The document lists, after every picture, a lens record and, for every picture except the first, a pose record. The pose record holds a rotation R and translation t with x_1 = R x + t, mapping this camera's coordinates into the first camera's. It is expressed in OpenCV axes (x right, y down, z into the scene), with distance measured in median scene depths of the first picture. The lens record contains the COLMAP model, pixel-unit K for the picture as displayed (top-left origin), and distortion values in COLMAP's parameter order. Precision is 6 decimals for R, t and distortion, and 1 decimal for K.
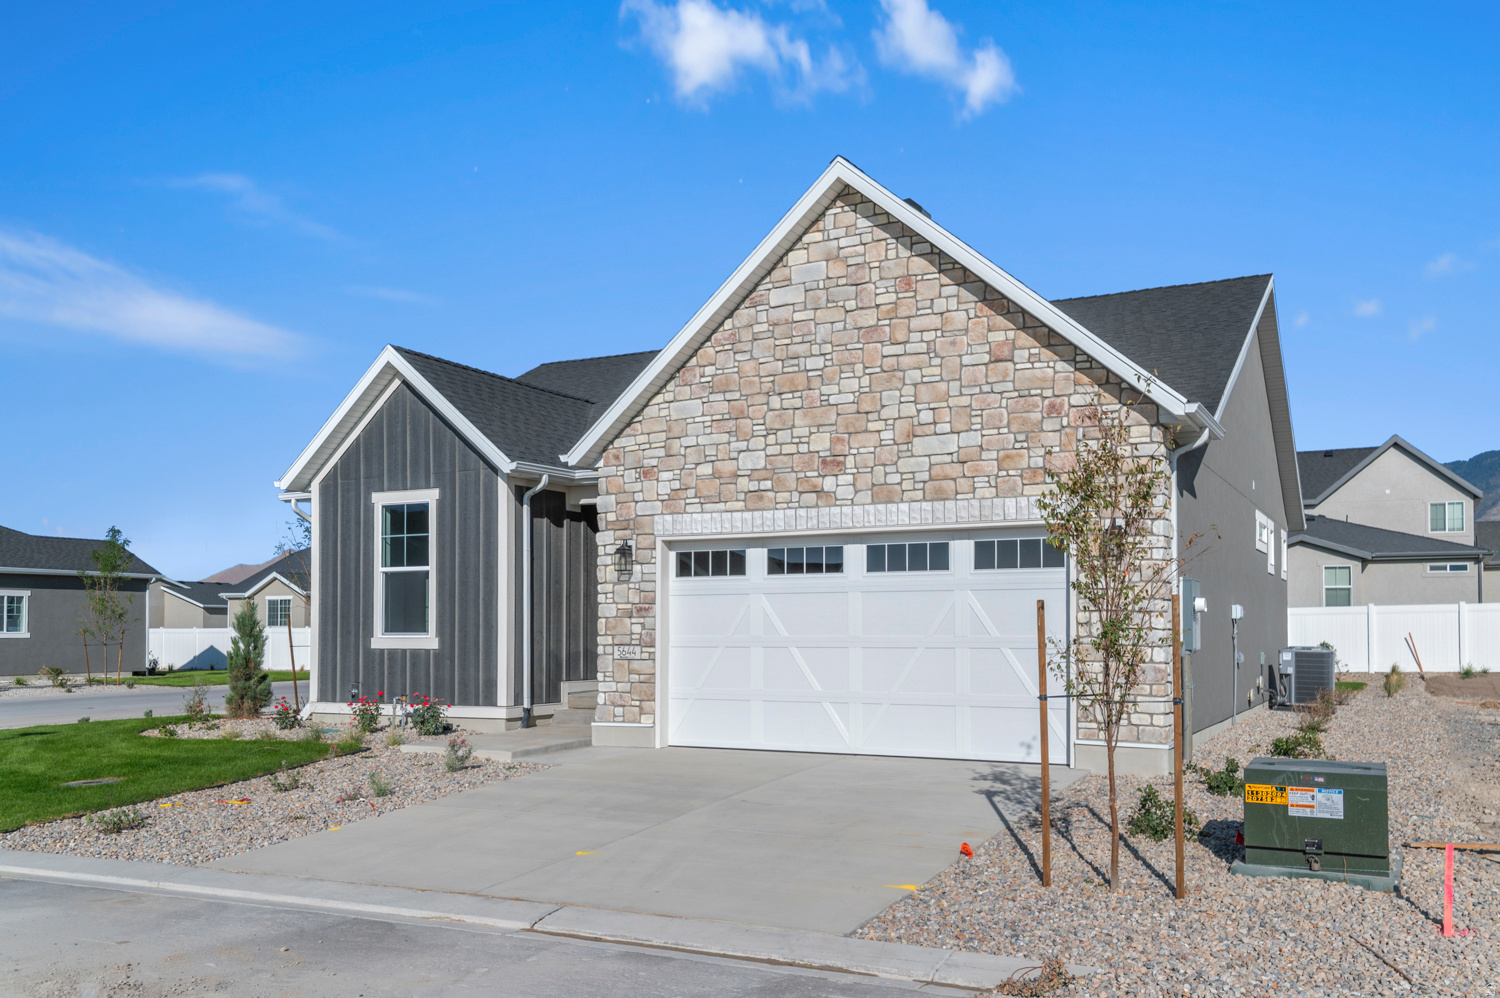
lens RADIAL K [[1217.5, 0, 784.4], [0, 1217.5, 526.3], [0, 0, 1]] dist [0.049116, 0.003025]
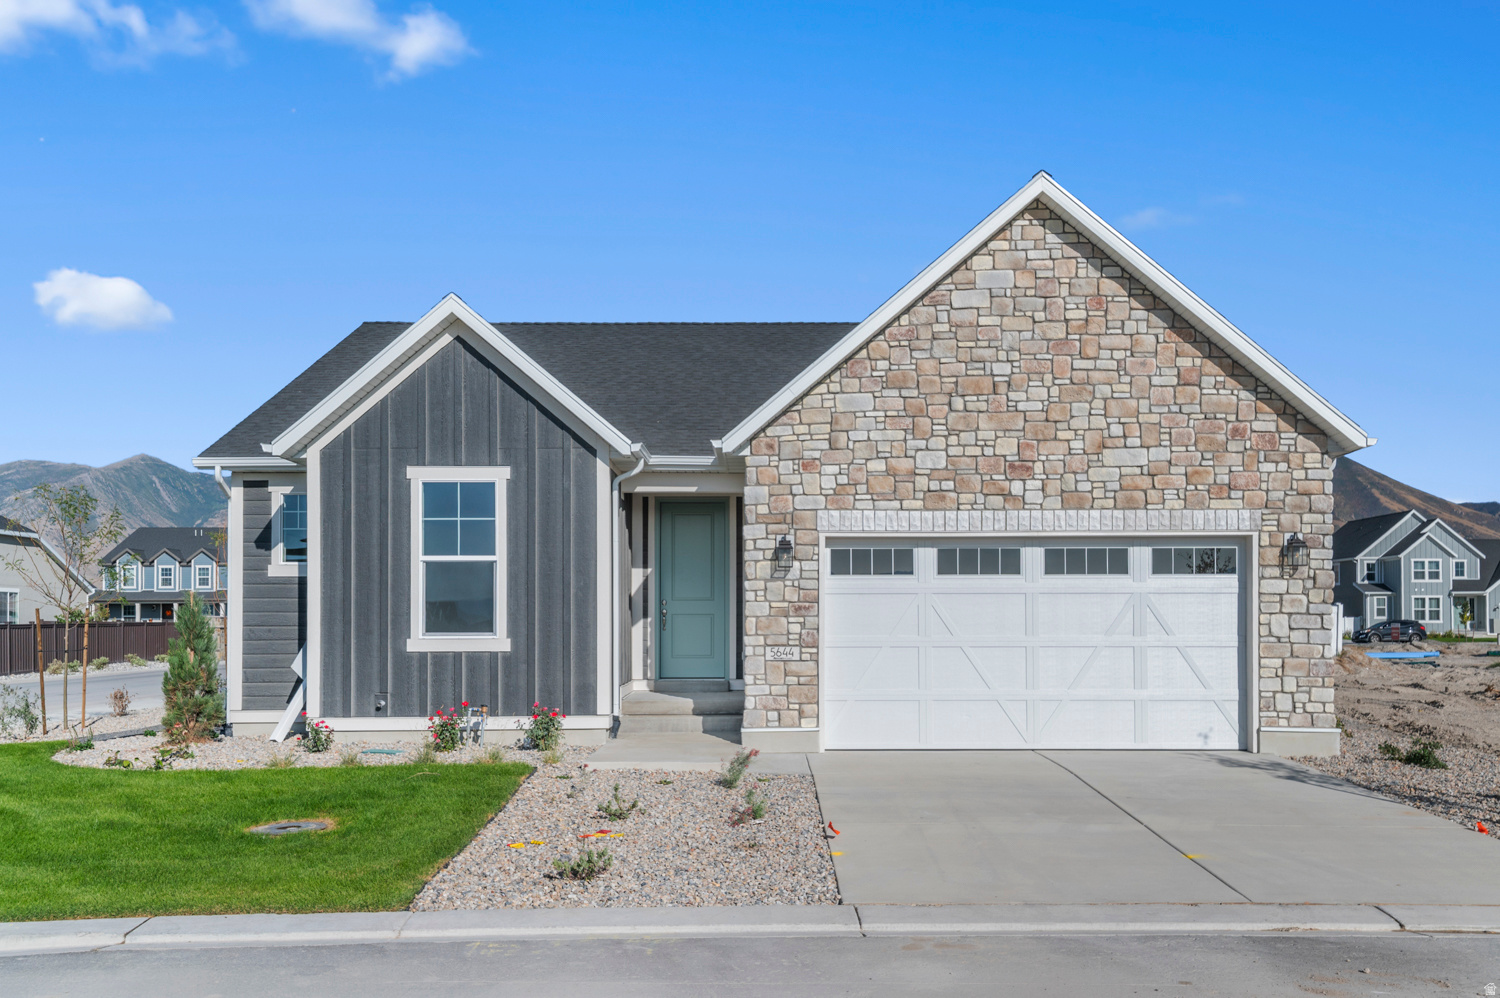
lens RADIAL K [[1217.5, 0, 784.4], [0, 1217.5, 526.3], [0, 0, 1]] dist [0.049116, 0.003025]
pose [[0.893001, 0.035874, 0.448624, -0.579513], [-0.037783, 0.999275, -0.004698, 0.009578], [-0.448467, -0.012755, 0.893708, 0.162043]]
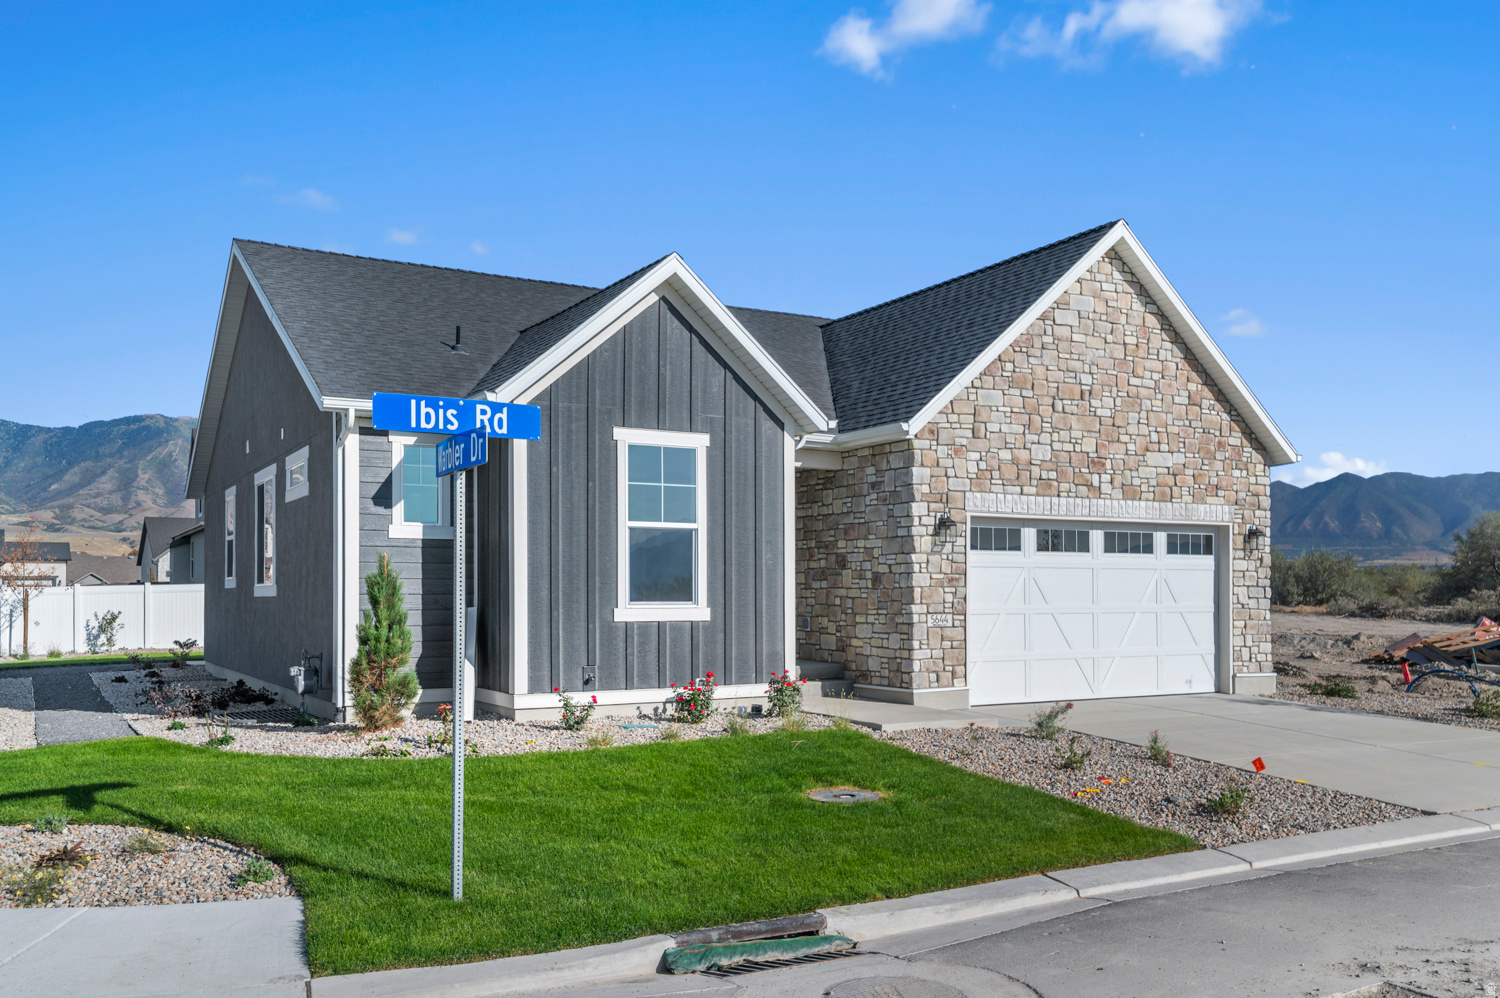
lens RADIAL K [[1204.9, 0, 750.0], [0, 1204.9, 499.0], [0, 0, 1]] dist [0.045531, 0.000687]
pose [[0.558714, 0.066176, 0.826716, -1.126613], [-0.070833, 0.996977, -0.031935, 0.046350], [-0.826330, -0.040717, 0.561712, 0.582530]]
